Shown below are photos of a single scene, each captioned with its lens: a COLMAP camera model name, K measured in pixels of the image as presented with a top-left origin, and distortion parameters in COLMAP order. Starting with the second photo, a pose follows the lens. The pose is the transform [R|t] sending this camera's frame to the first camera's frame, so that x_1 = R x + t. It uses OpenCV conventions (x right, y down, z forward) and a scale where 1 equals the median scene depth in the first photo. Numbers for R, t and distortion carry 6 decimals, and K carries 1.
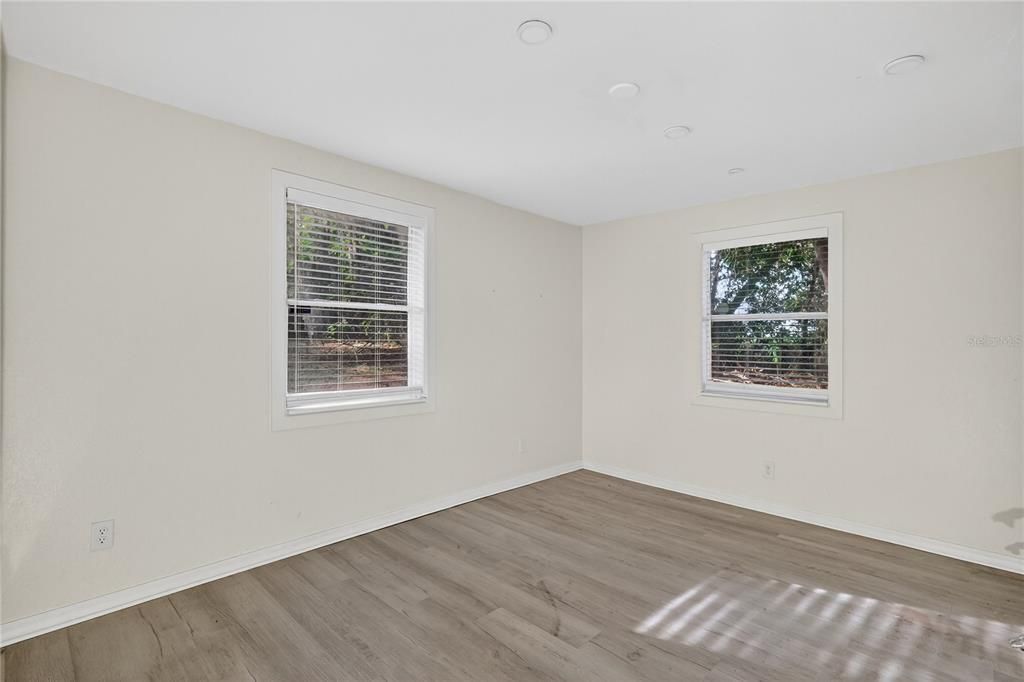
lens RADIAL K [[487.4, 0, 510.9], [0, 487.4, 340.3], [0, 0, 1]] dist [-0.002092, -0.000736]
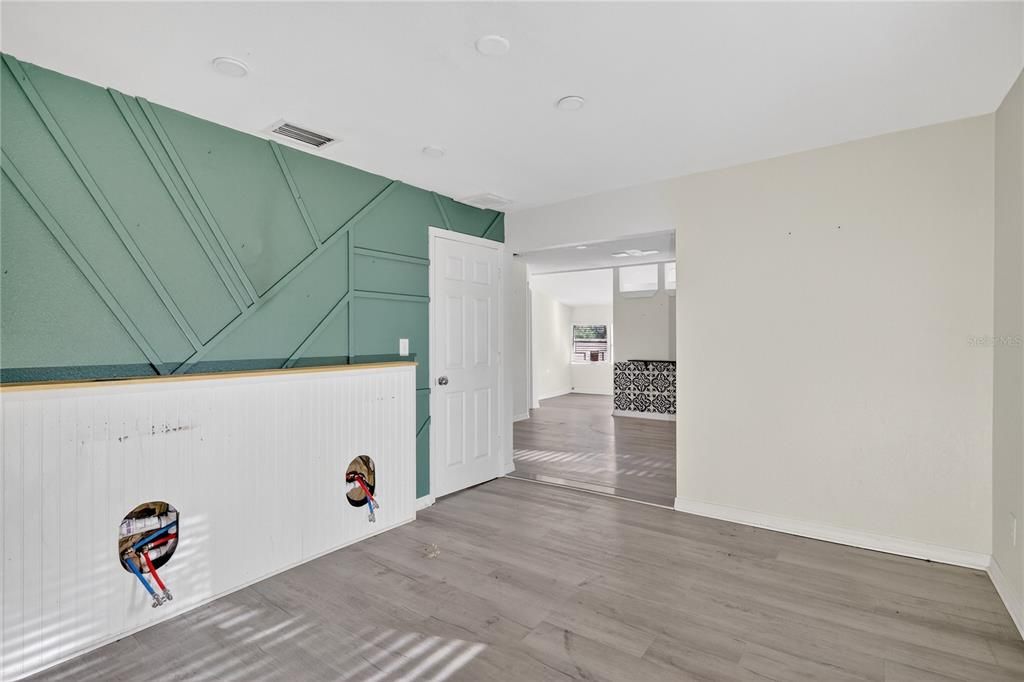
lens RADIAL K [[487.4, 0, 514.4], [0, 487.4, 345.7], [0, 0, 1]] dist [-0.002092, -0.000736]
pose [[-0.989970, 0.004310, -0.141210, 0.331853], [0.002526, 0.999915, 0.012807, 0.009779], [0.141253, 0.012322, -0.989897, 1.941319]]
